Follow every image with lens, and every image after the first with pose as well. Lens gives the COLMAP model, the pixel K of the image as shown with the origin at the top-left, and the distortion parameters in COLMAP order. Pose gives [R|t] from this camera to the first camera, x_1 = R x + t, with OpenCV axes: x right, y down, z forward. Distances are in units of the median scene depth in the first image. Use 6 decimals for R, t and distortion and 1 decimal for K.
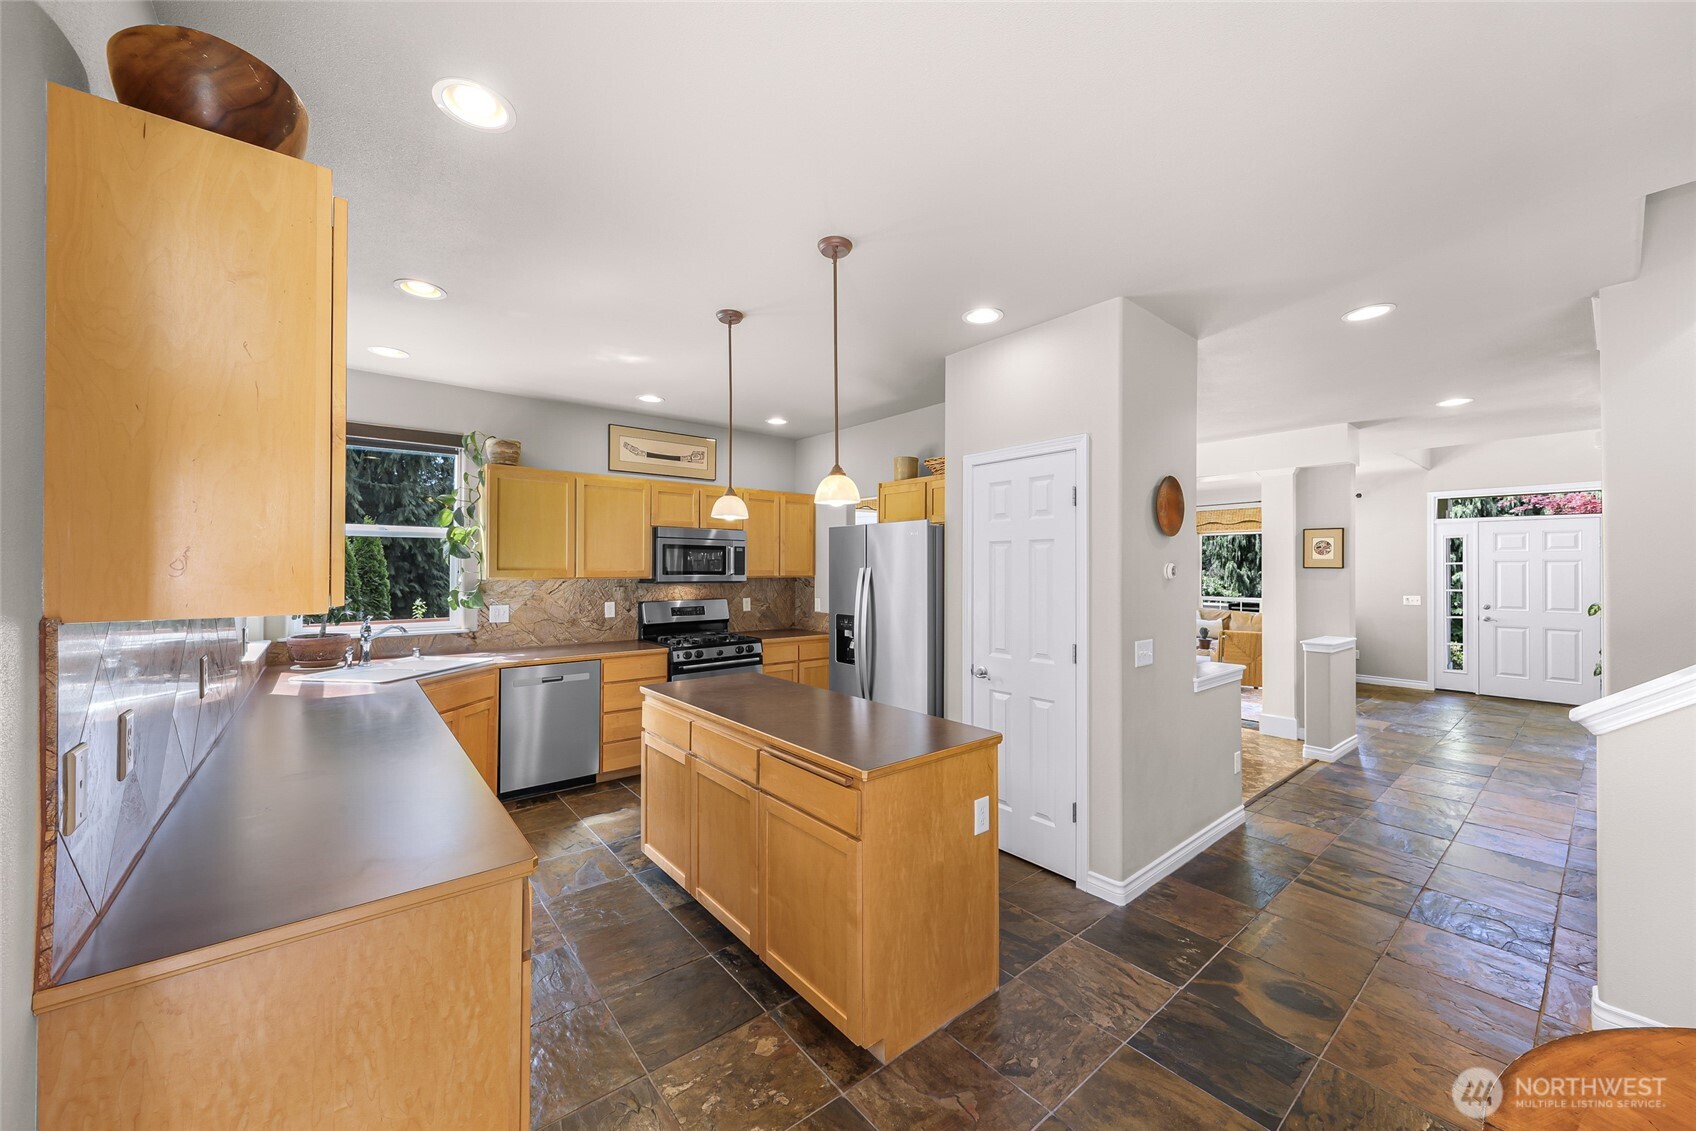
lens RADIAL K [[627.5, 0, 841.7], [0, 627.5, 563.4], [0, 0, 1]] dist [0.003790, 0.000263]
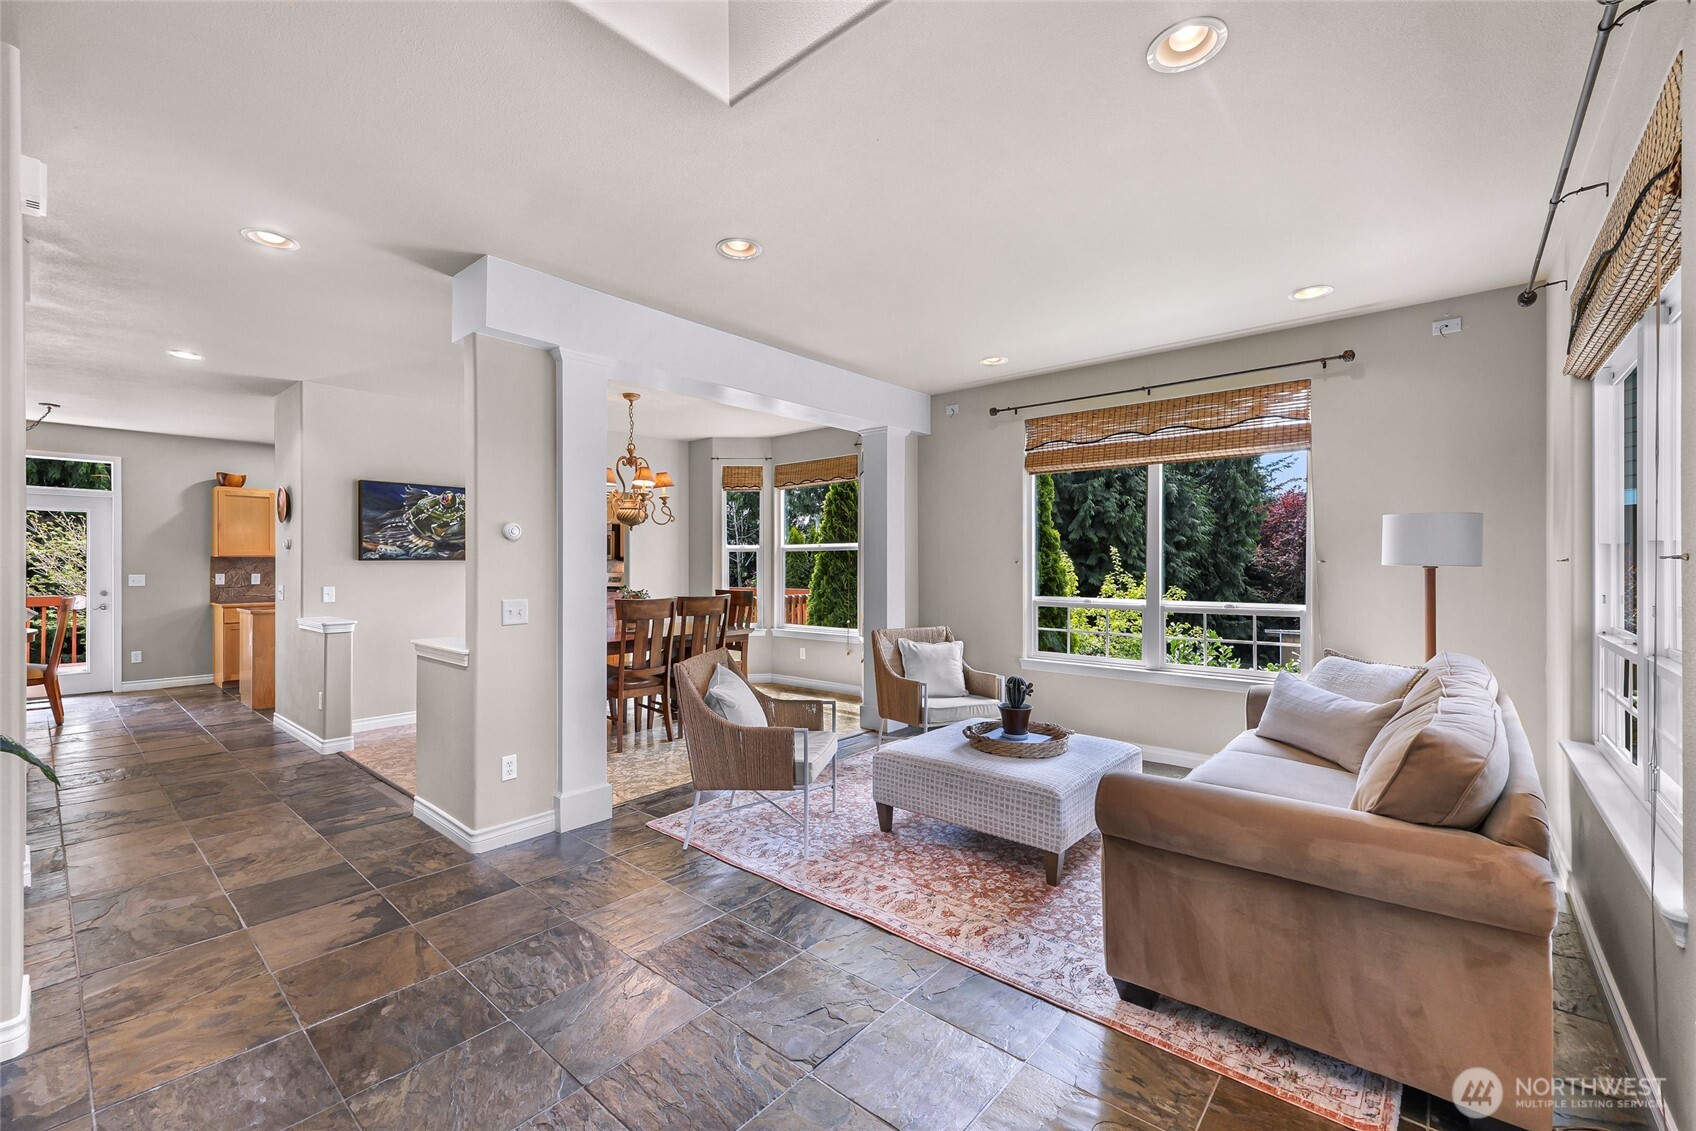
lens RADIAL K [[695.9, 0, 840.5], [0, 695.9, 566.5], [0, 0, 1]] dist [0.002598, 0.000082]
pose [[0.176173, 0.000650, -0.984359, 1.438505], [0.010870, 0.999938, 0.002606, 0.043320], [0.984299, -0.011159, 0.176155, 1.185304]]
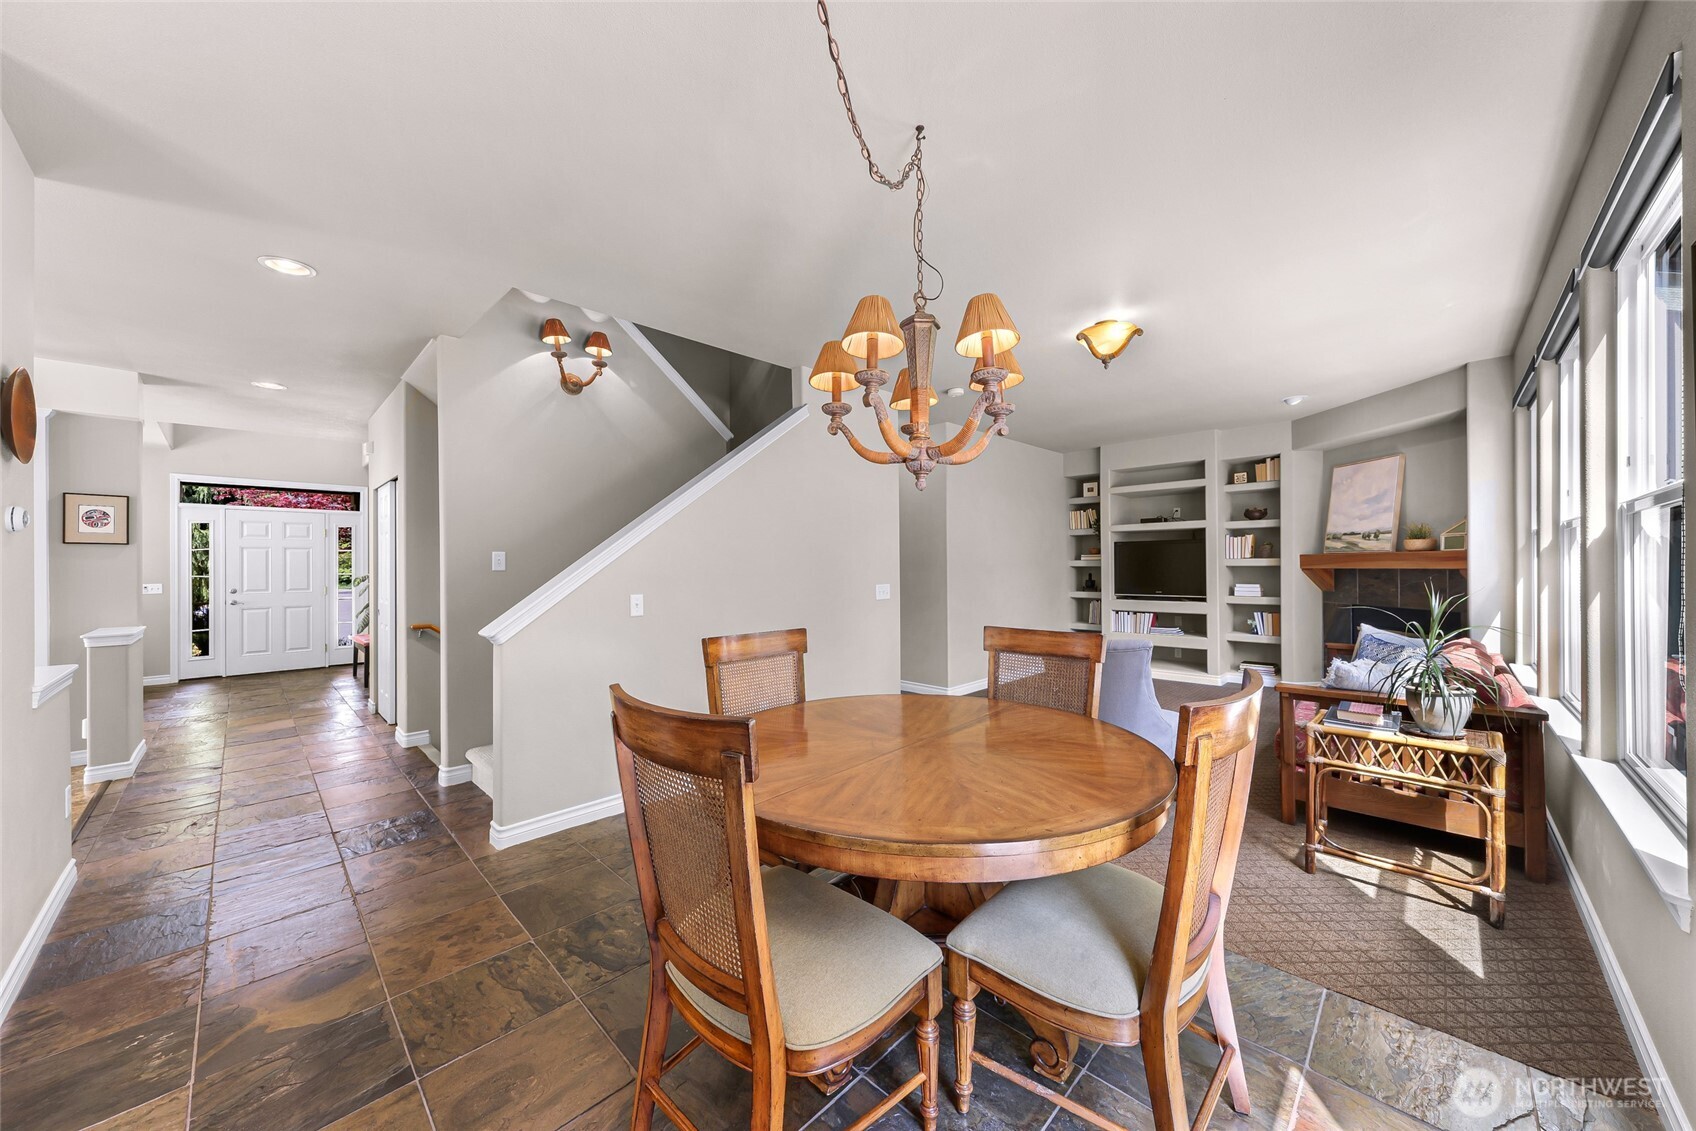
lens RADIAL K [[596.0, 0, 850.7], [0, 596.0, 560.0], [0, 0, 1]] dist [-0.001072, -0.000044]
pose [[-0.117373, 0.007264, 0.993061, -0.096000], [-0.000119, 0.999973, -0.007329, 0.033042], [-0.993088, -0.000978, -0.117369, 0.136120]]
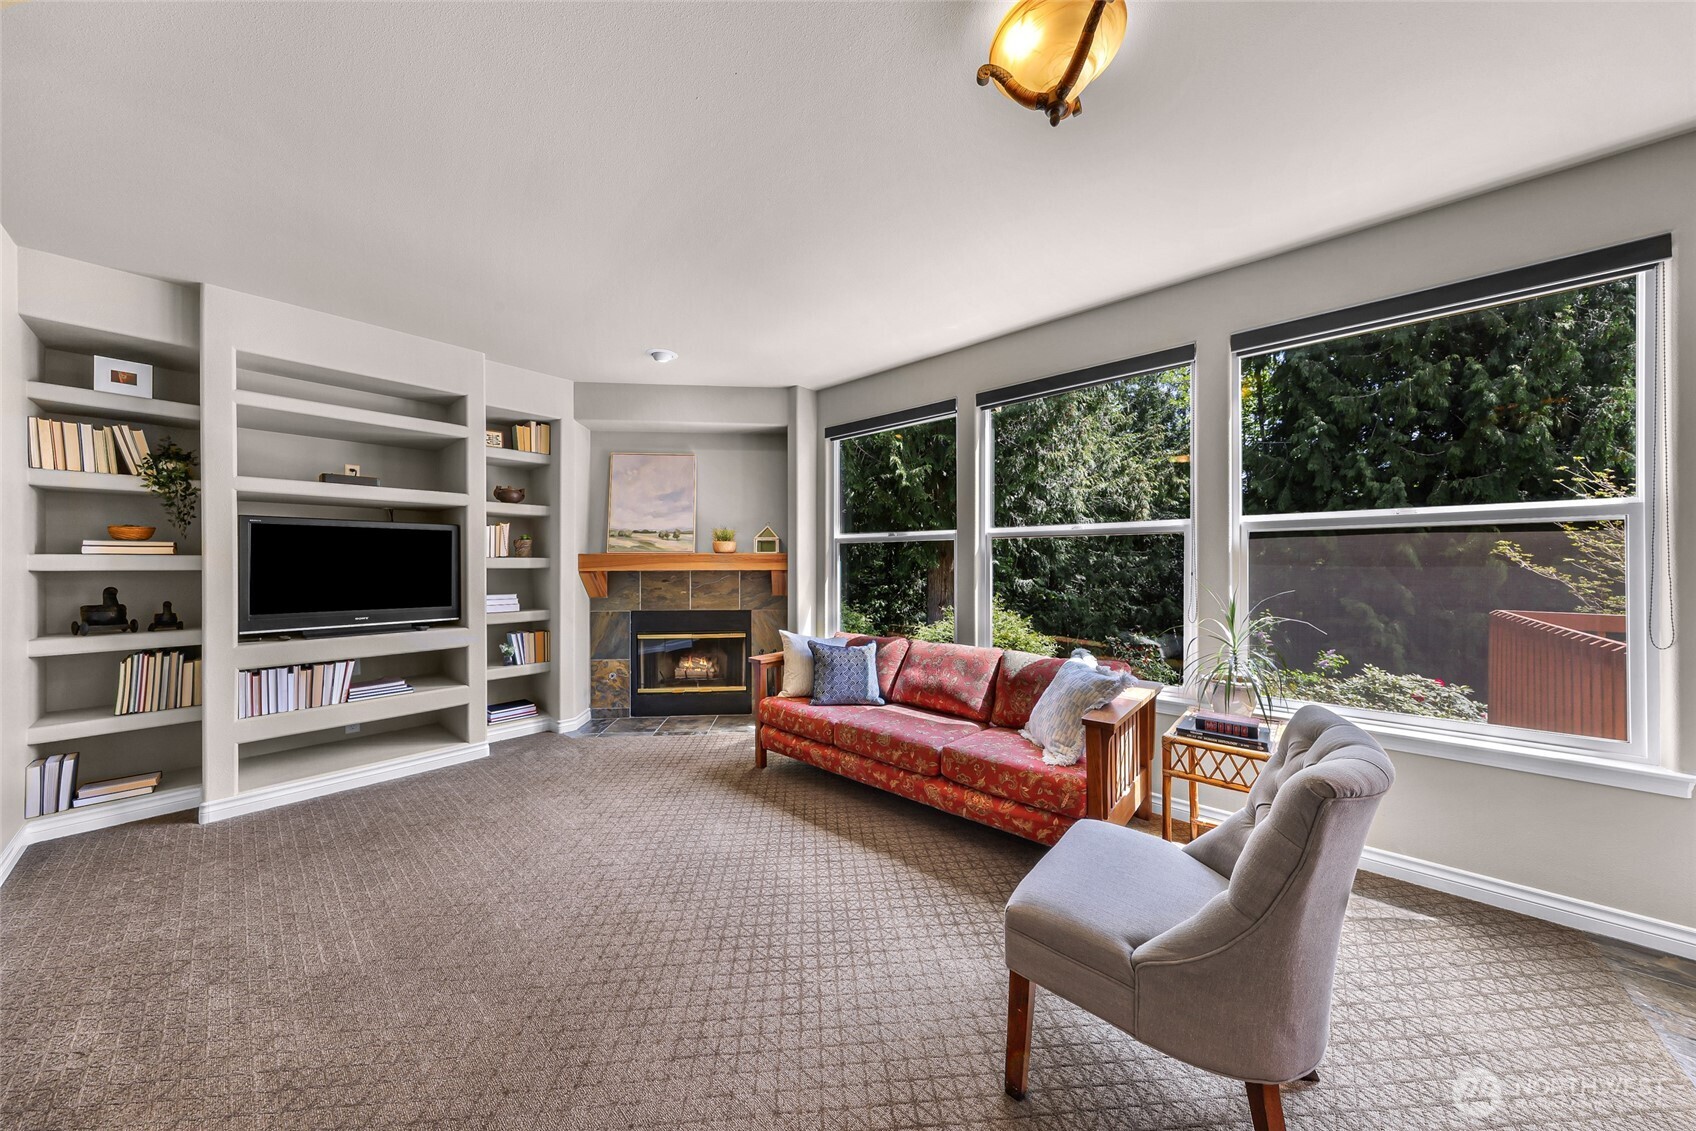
lens RADIAL K [[532.7, 0, 843.9], [0, 532.7, 559.7], [0, 0, 1]] dist [-0.000830, 0.000075]
pose [[-0.985248, -0.005805, -0.171036, 0.685913], [-0.004254, 0.999946, -0.009434, 0.029295], [0.171082, -0.008567, -0.985220, 0.010316]]
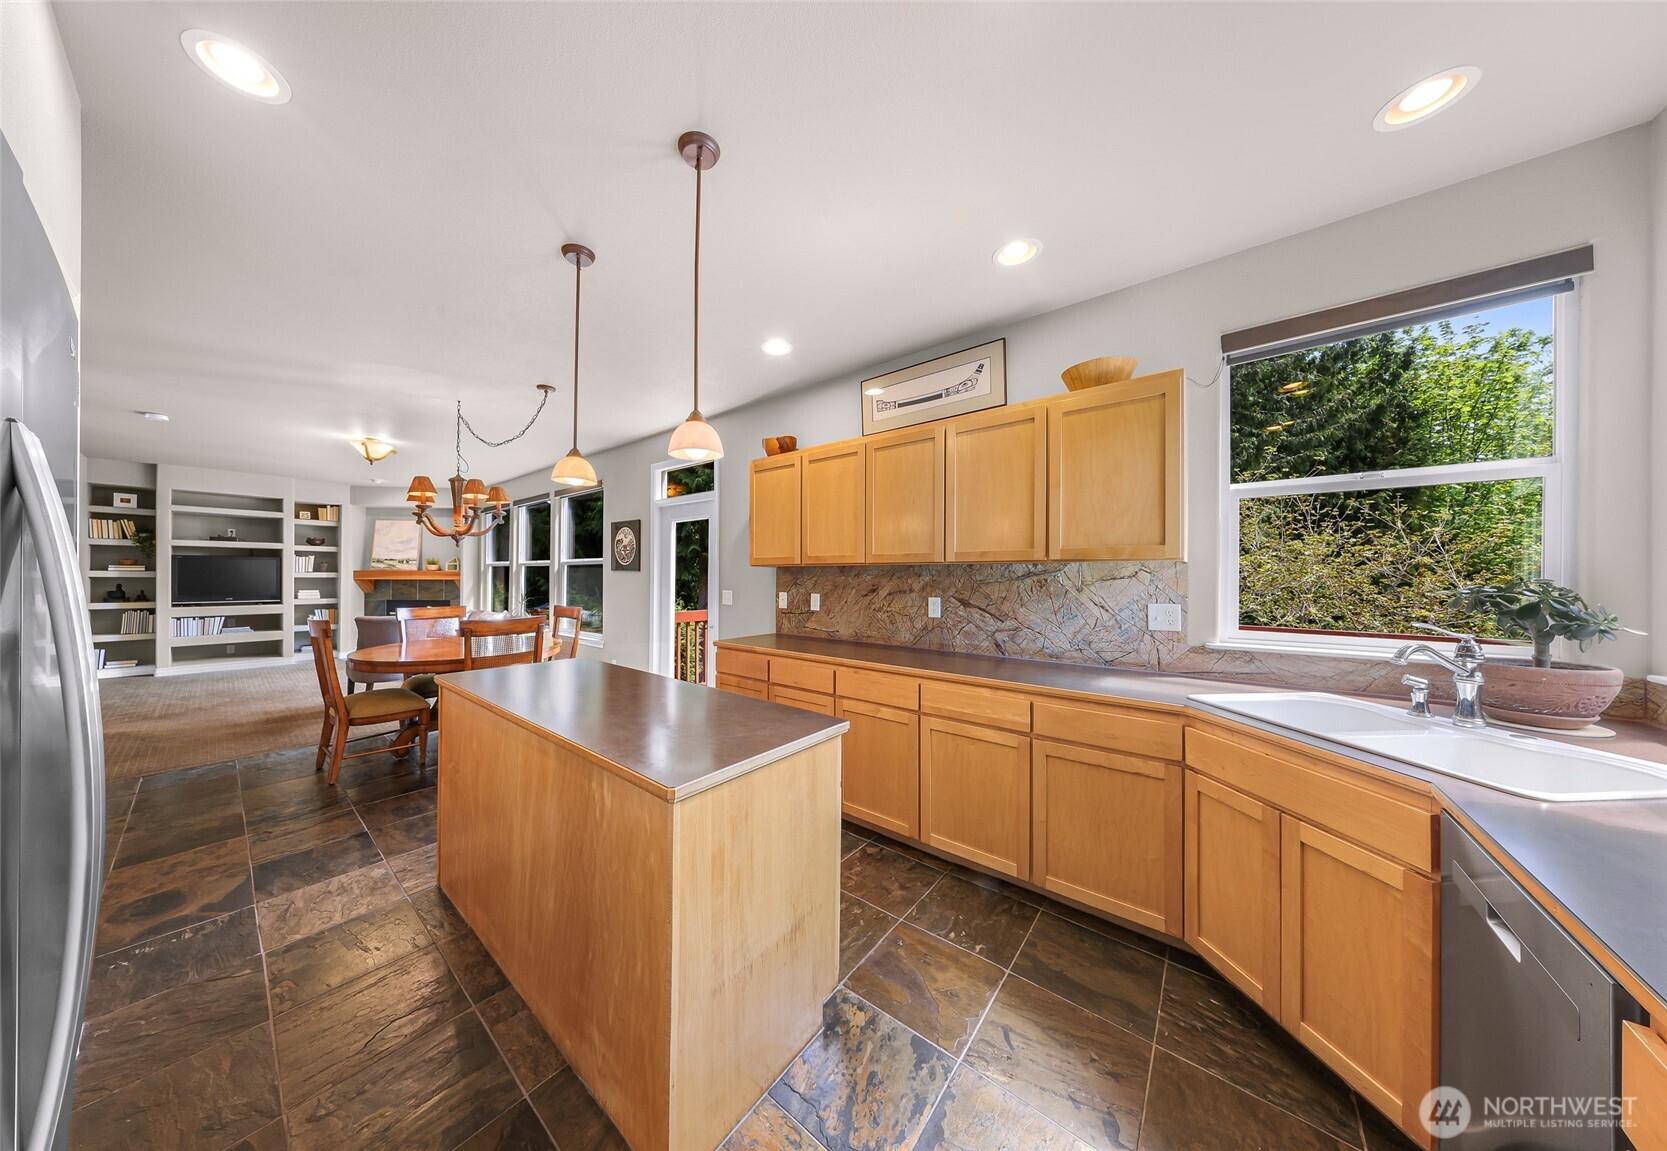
lens RADIAL K [[490.3, 0, 793.6], [0, 490.3, 573.1], [0, 0, 1]] dist [-0.000409, 0.000040]
pose [[-0.983392, -0.010280, -0.181202, -0.108797], [-0.008101, 0.999886, -0.012762, 0.029892], [0.181313, -0.011082, -0.983363, 0.860470]]
